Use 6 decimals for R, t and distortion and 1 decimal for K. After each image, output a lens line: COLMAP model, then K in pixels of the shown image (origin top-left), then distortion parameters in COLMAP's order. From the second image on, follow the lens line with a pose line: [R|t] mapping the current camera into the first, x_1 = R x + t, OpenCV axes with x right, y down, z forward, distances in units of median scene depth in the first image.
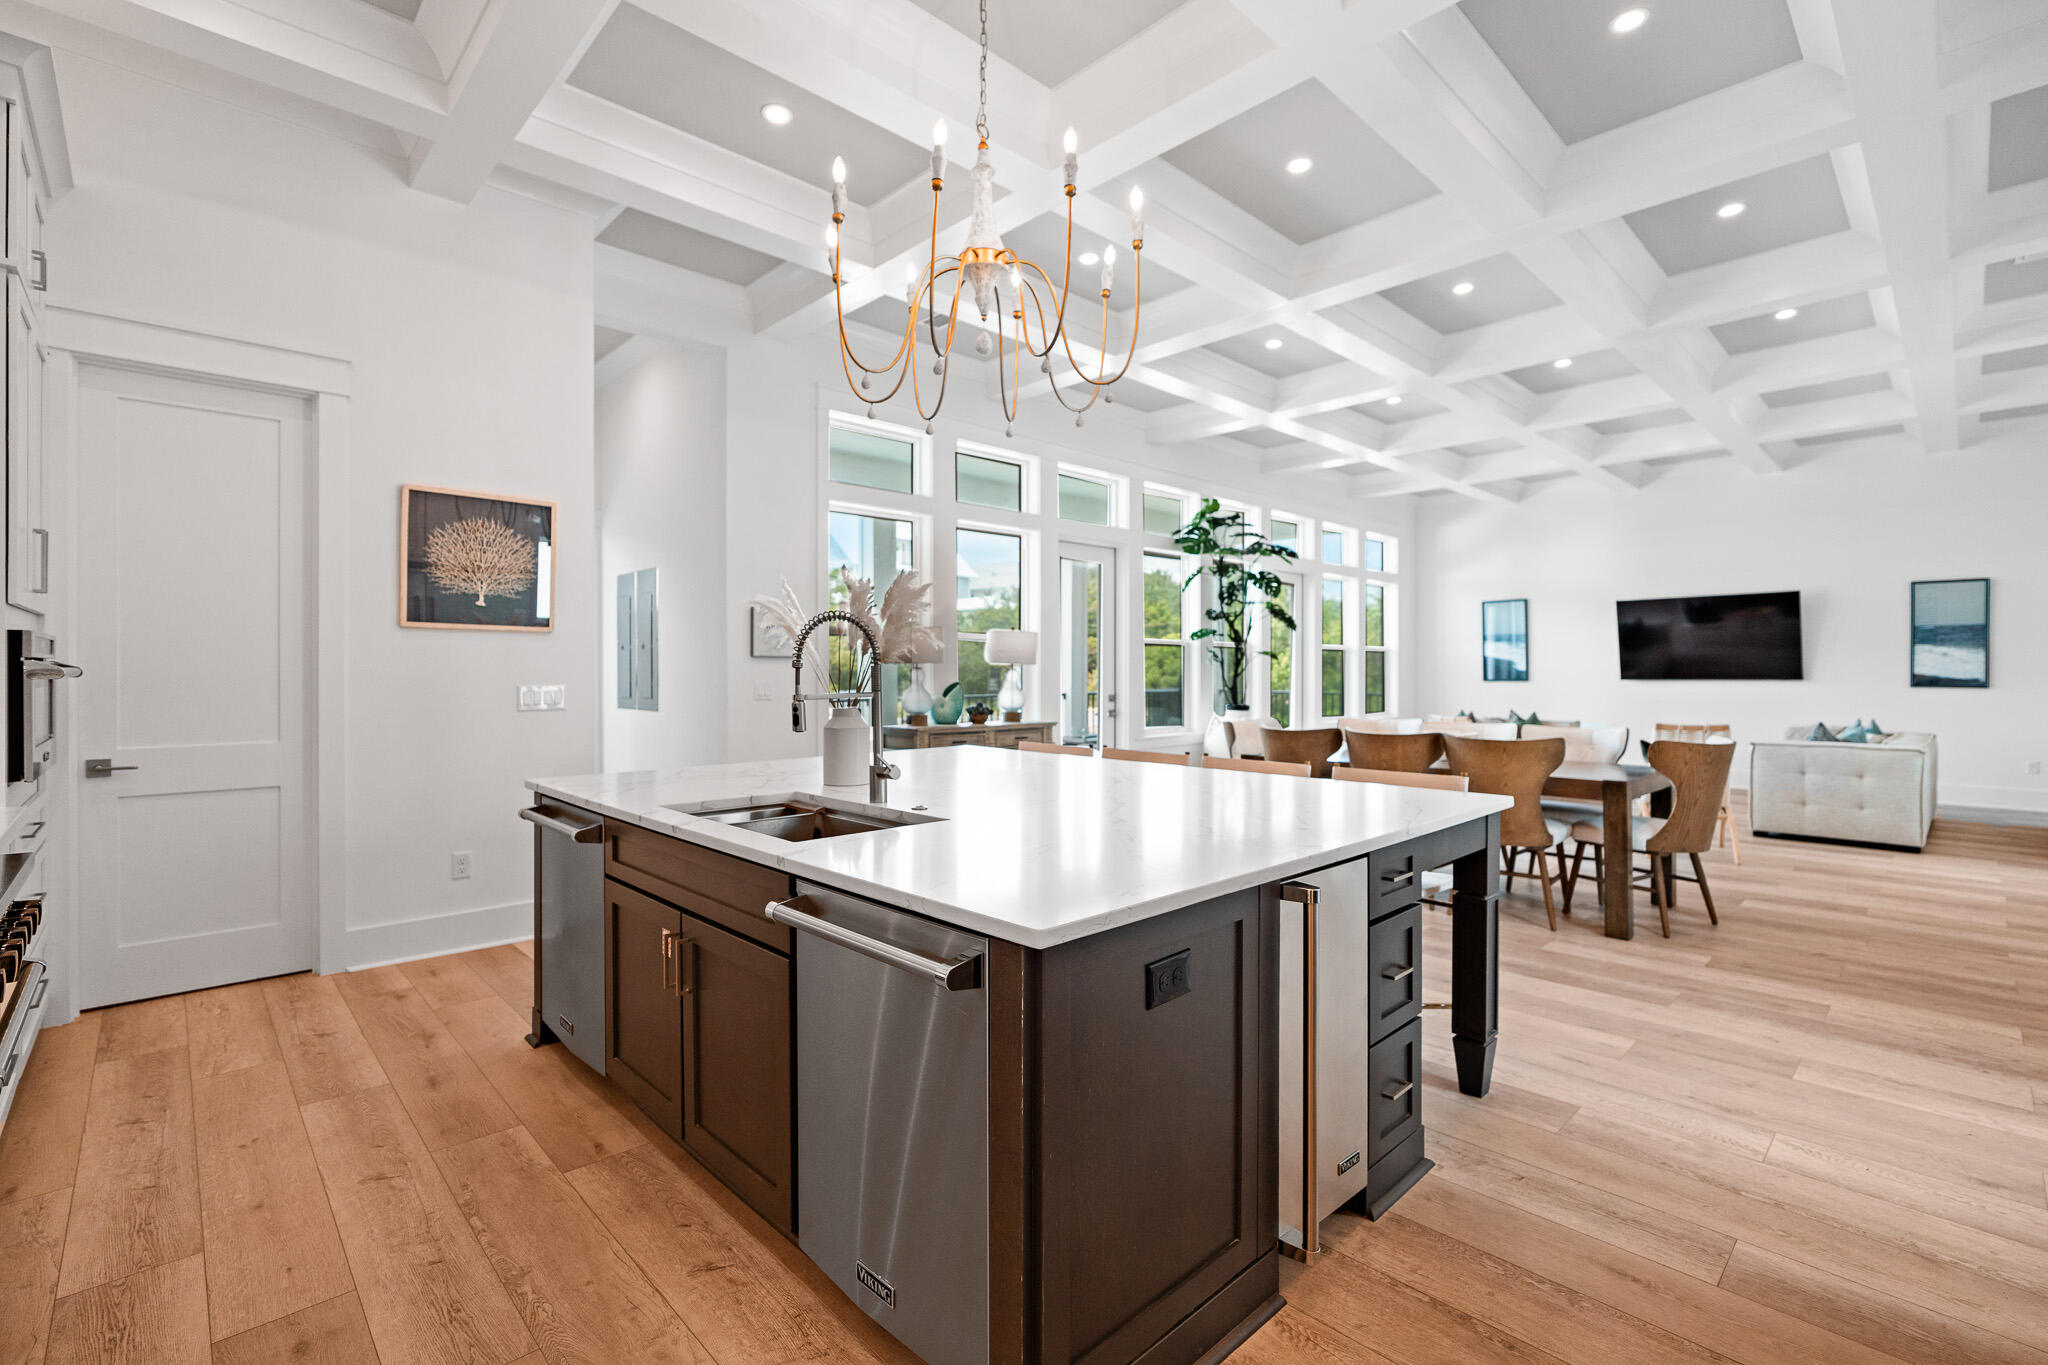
lens RADIAL K [[909.0, 0, 1023.5], [0, 909.0, 674.6], [0, 0, 1]] dist [-0.015533, 0.005592]
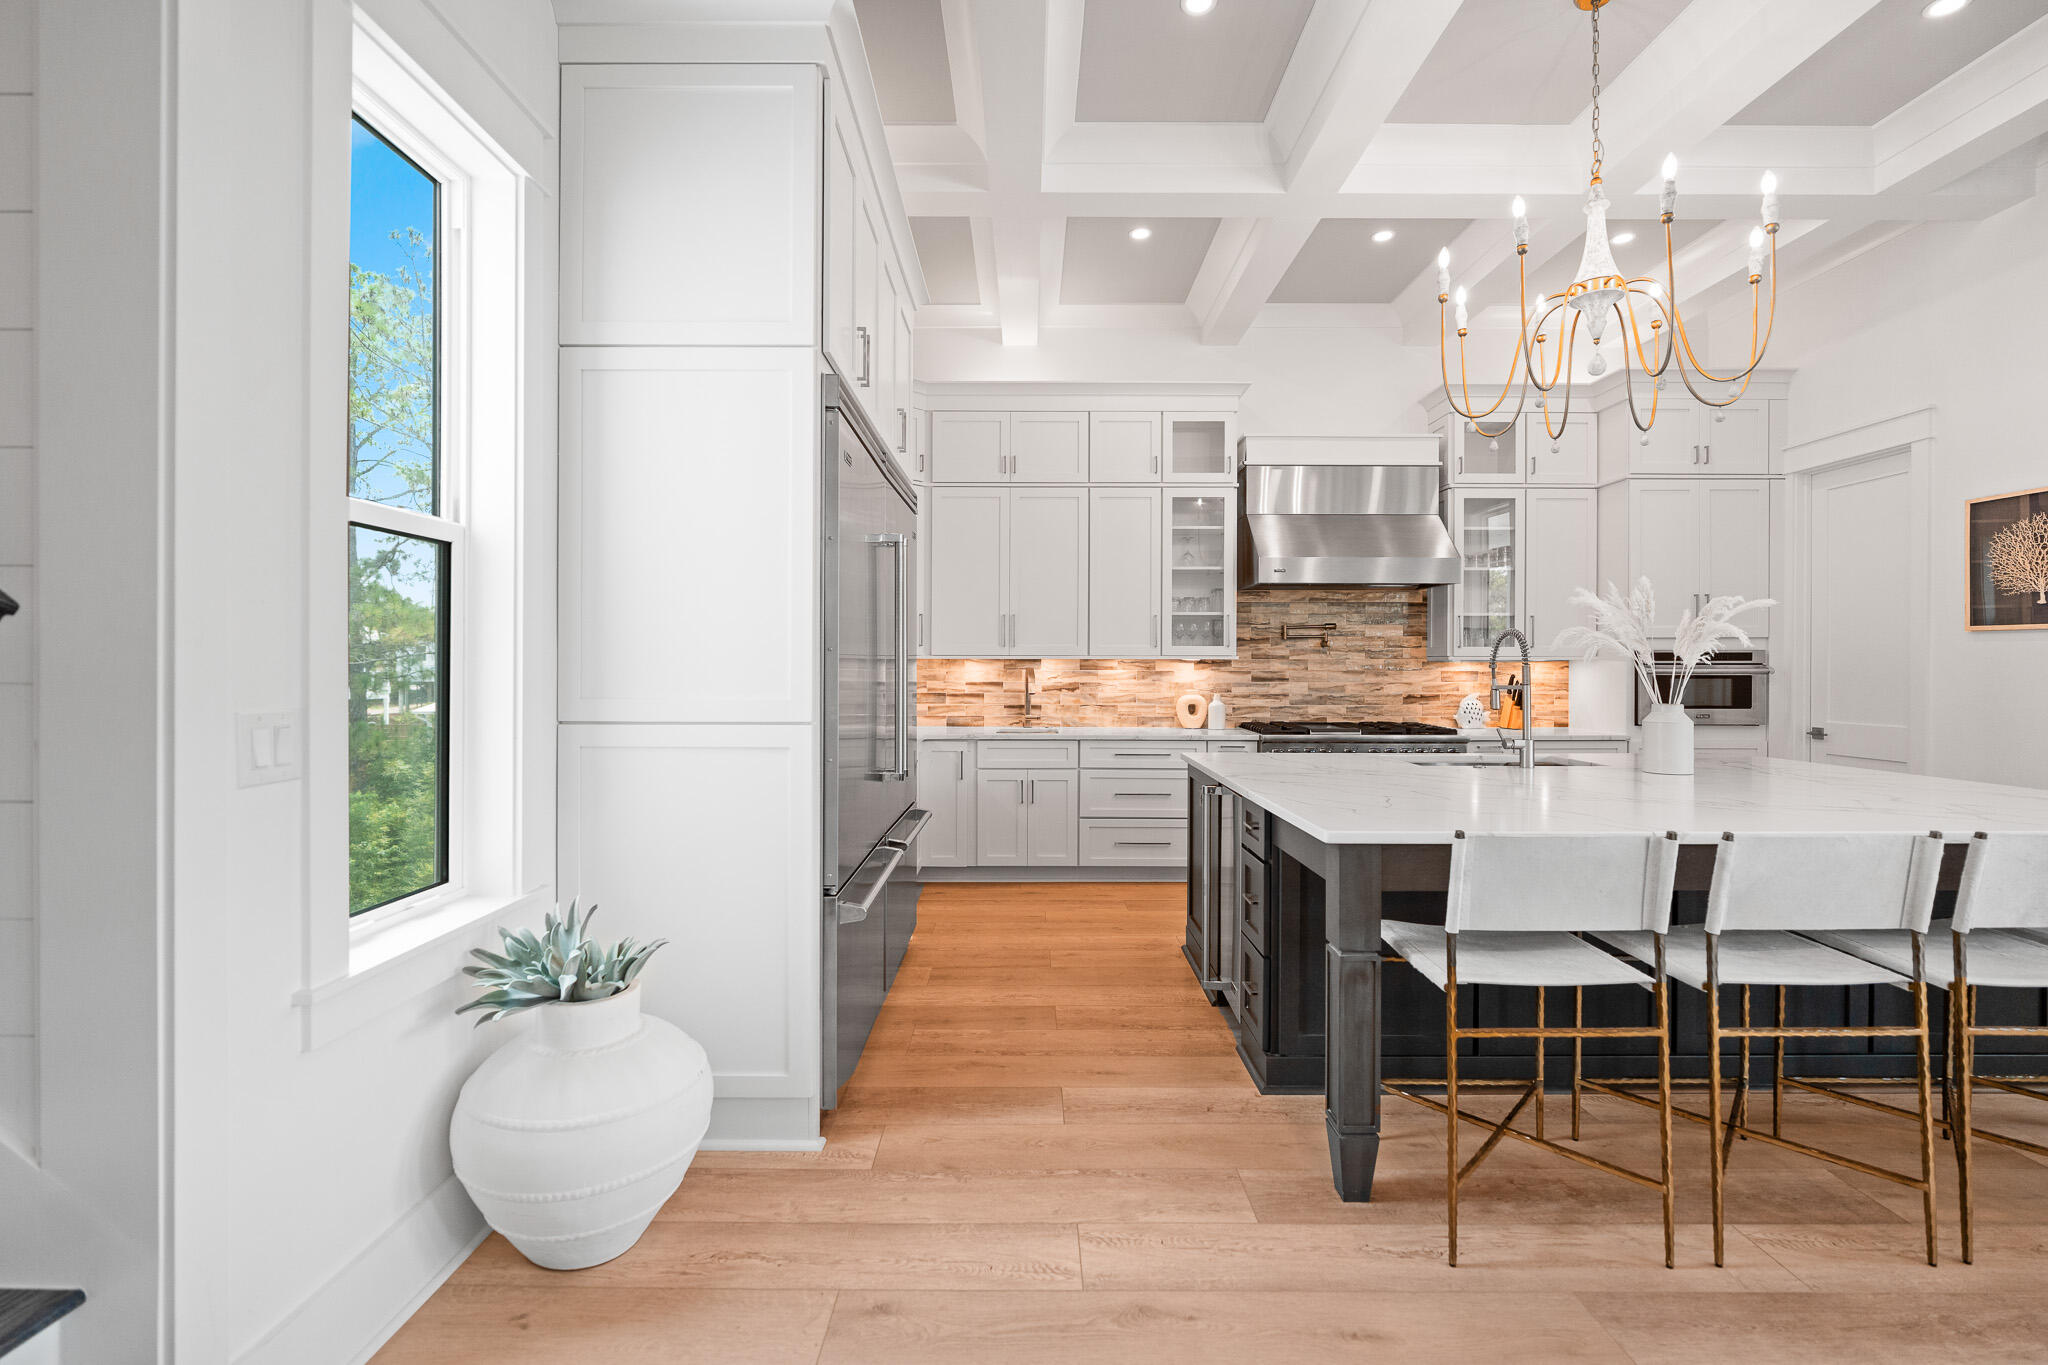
lens RADIAL K [[909.0, 0, 1023.5], [0, 909.0, 674.6], [0, 0, 1]] dist [-0.015533, 0.005592]
pose [[-0.692890, 0.003191, -0.721036, 1.320536], [-0.007241, 0.999909, 0.011383, -0.007523], [0.721007, 0.013108, -0.692804, 1.385474]]
